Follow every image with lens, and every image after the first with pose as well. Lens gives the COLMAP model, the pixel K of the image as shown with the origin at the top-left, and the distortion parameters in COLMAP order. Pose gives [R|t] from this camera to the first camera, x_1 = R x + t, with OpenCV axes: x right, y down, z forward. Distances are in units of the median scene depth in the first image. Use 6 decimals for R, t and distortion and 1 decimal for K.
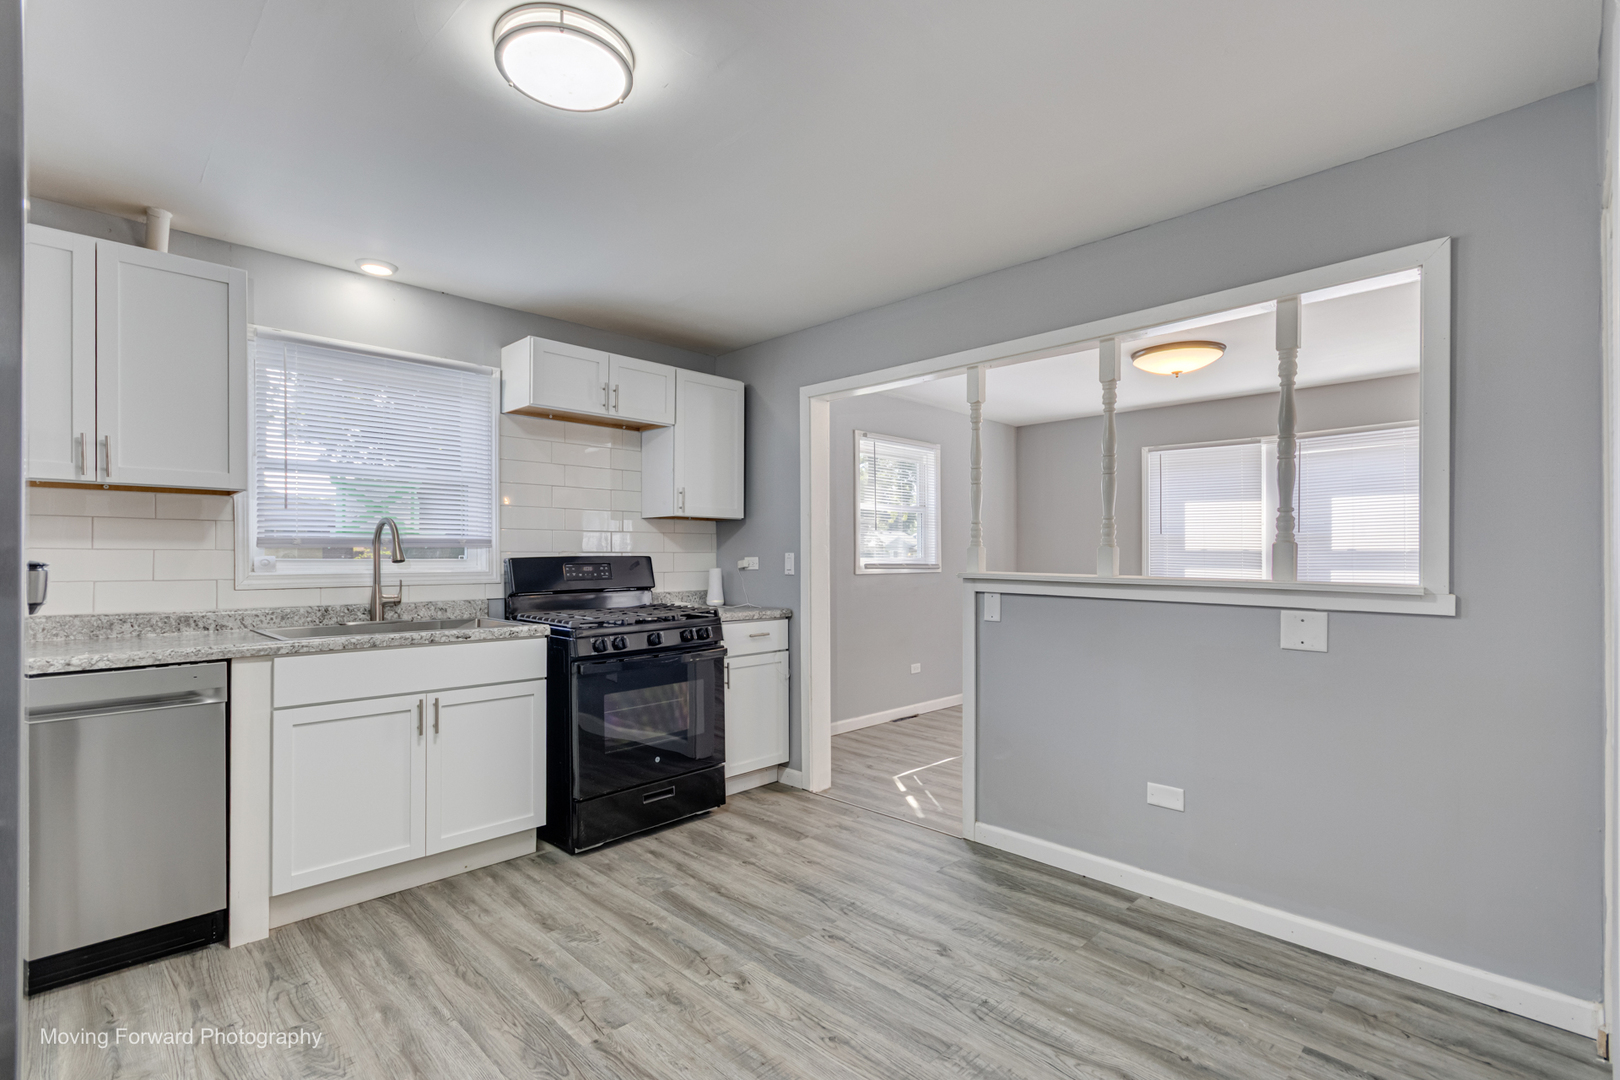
lens RADIAL K [[747.6, 0, 798.8], [0, 747.6, 558.3], [0, 0, 1]] dist [0.001791, 0.000369]
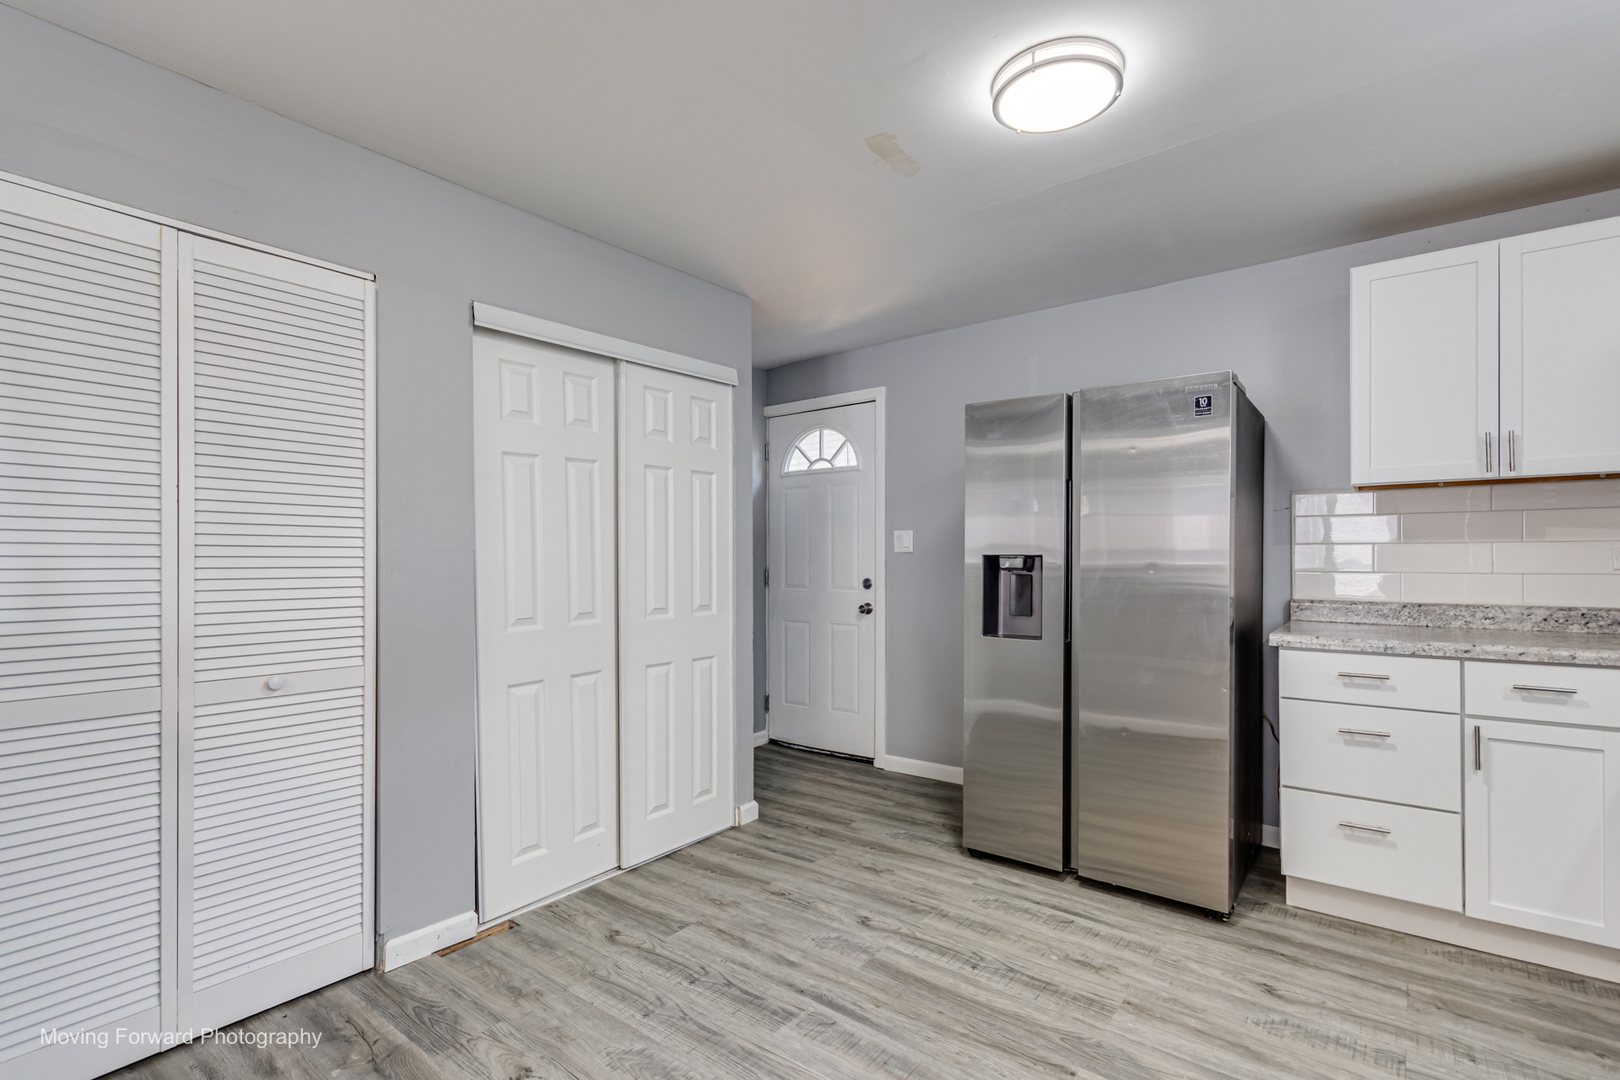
lens RADIAL K [[757.3, 0, 800.5], [0, 757.3, 560.8], [0, 0, 1]] dist [0.001025, 0.000081]
pose [[-0.992974, 0.005353, -0.118216, 0.103107], [0.005354, 0.999986, 0.000308, 0.005657], [0.118216, -0.000327, -0.992988, 1.160601]]
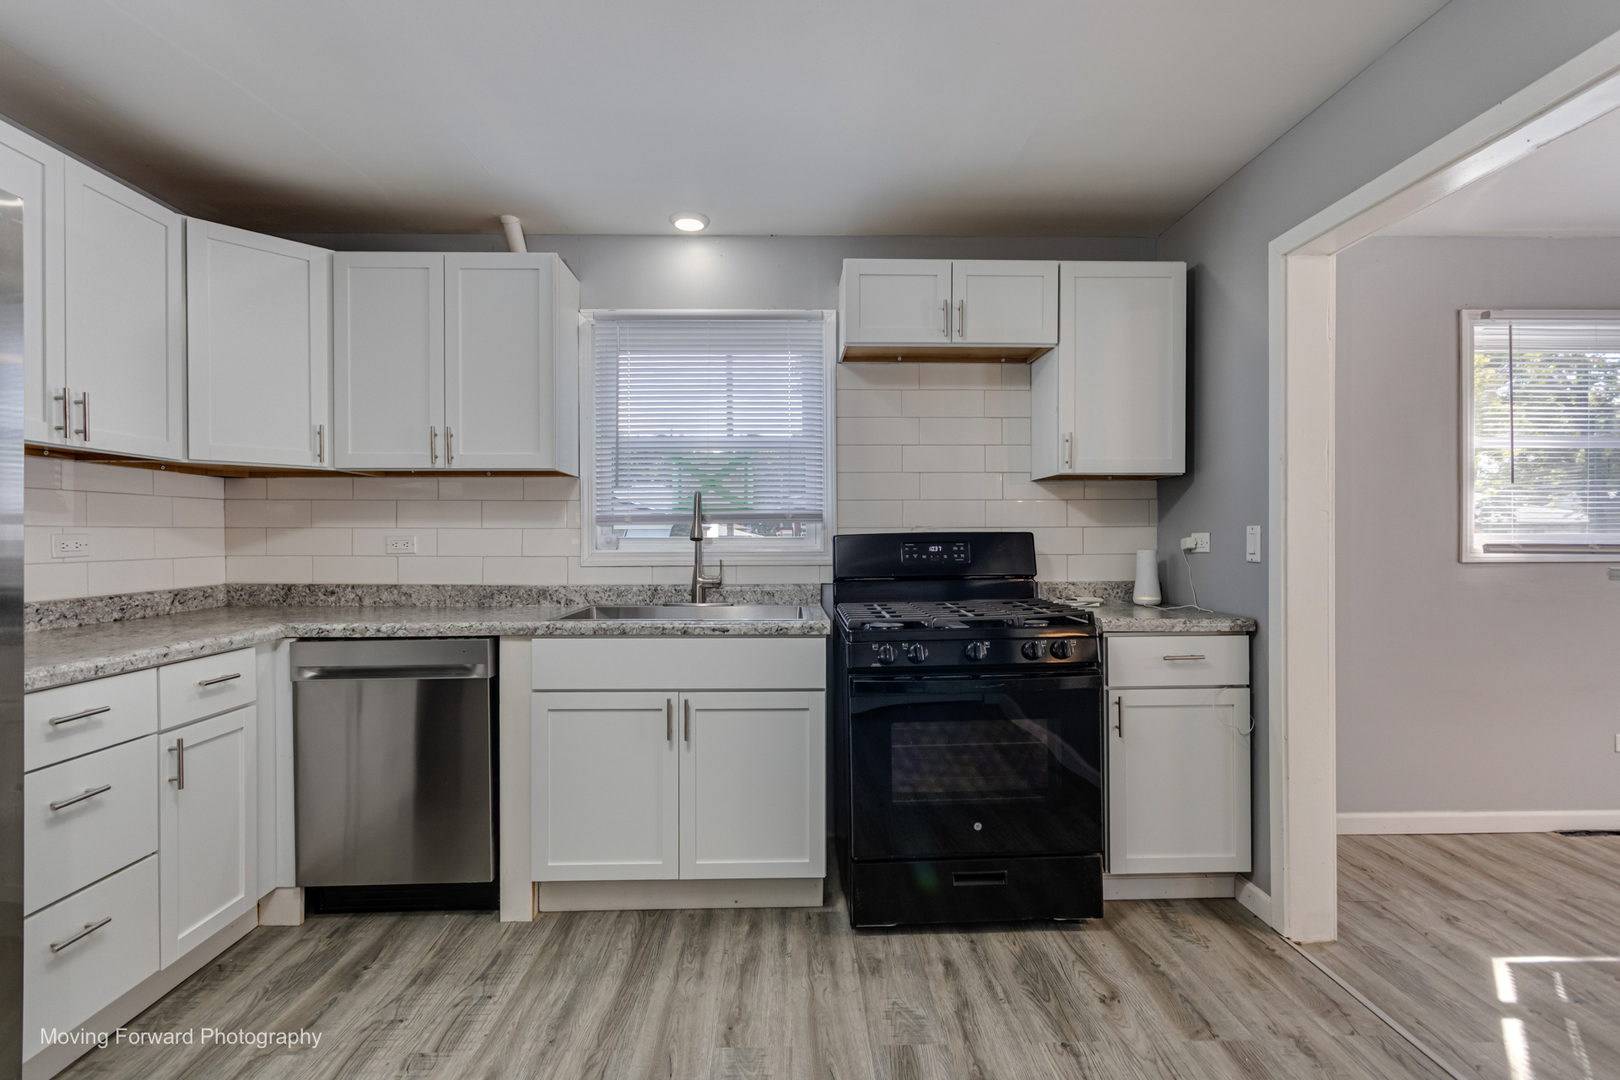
lens RADIAL K [[753.2, 0, 806.3], [0, 753.2, 542.1], [0, 0, 1]] dist [0.001162, 0.000348]
pose [[0.731173, 0.003508, -0.682183, 0.180986], [0.002617, 0.999965, 0.007947, 0.000603], [0.682187, -0.007596, 0.731139, 0.413846]]
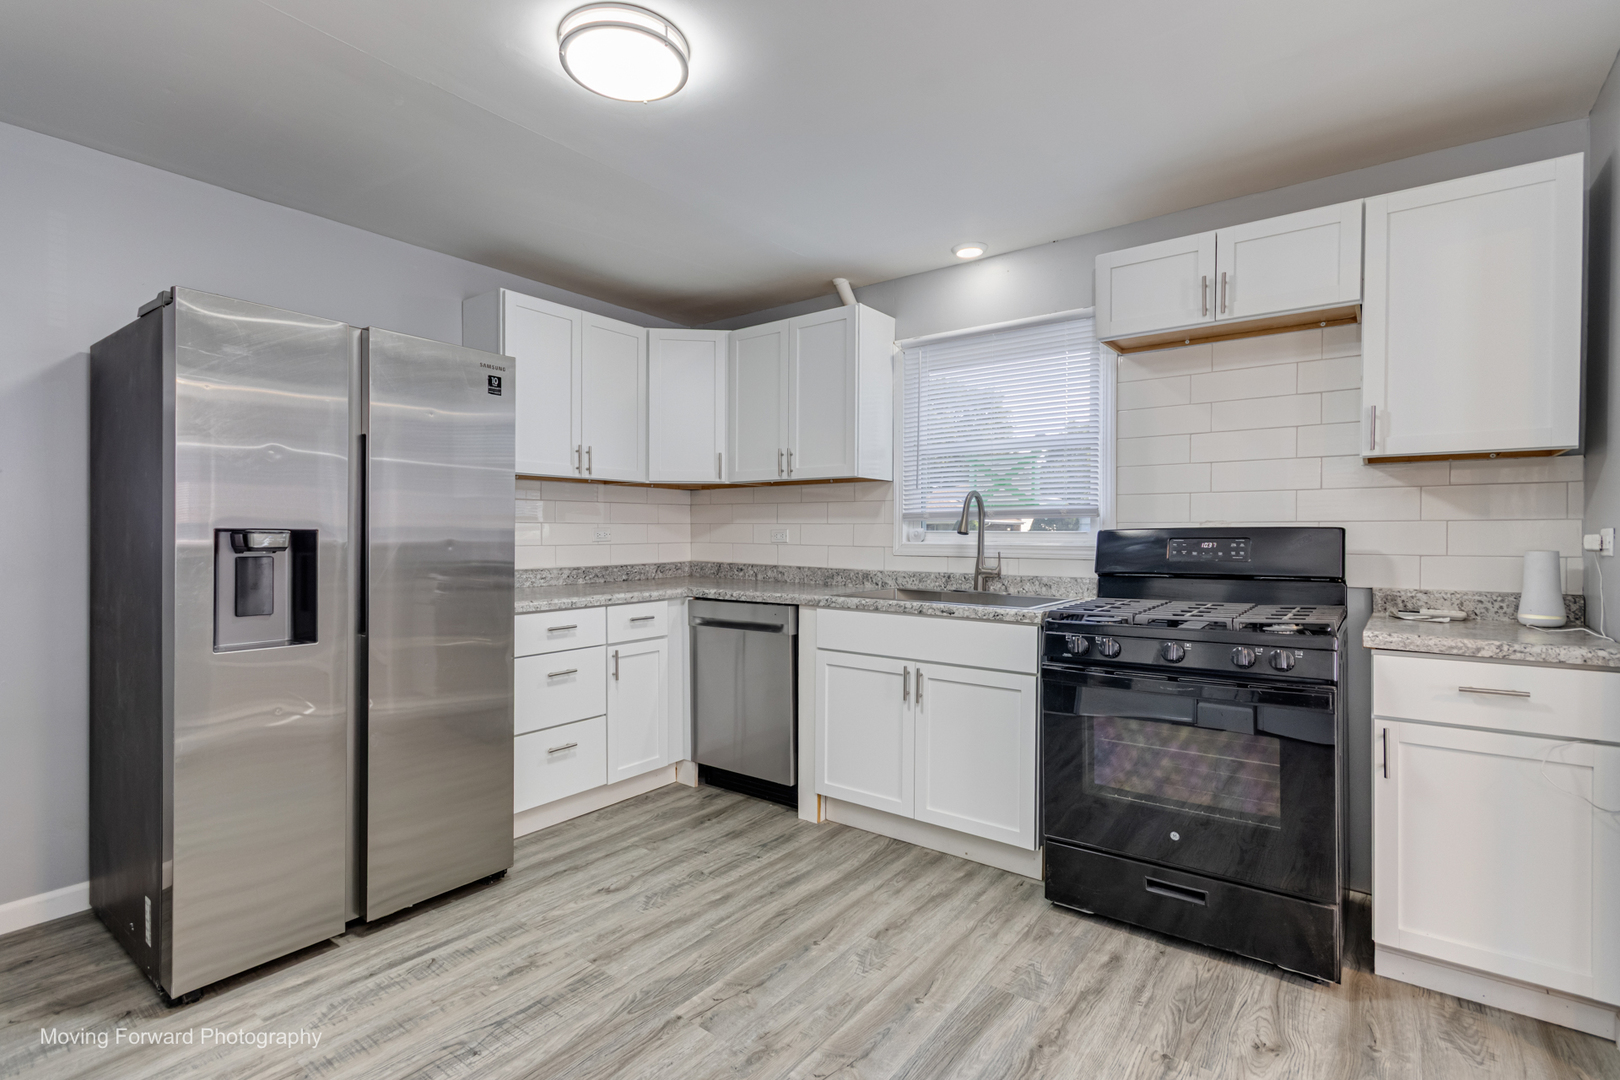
lens RADIAL K [[751.5, 0, 807.7], [0, 751.5, 544.6], [0, 0, 1]] dist [-0.001604, 0.000392]
pose [[0.142954, 0.018313, -0.989560, 0.443602], [-0.001580, 0.999832, 0.018275, 0.001138], [0.989728, -0.001049, 0.142959, 0.629052]]
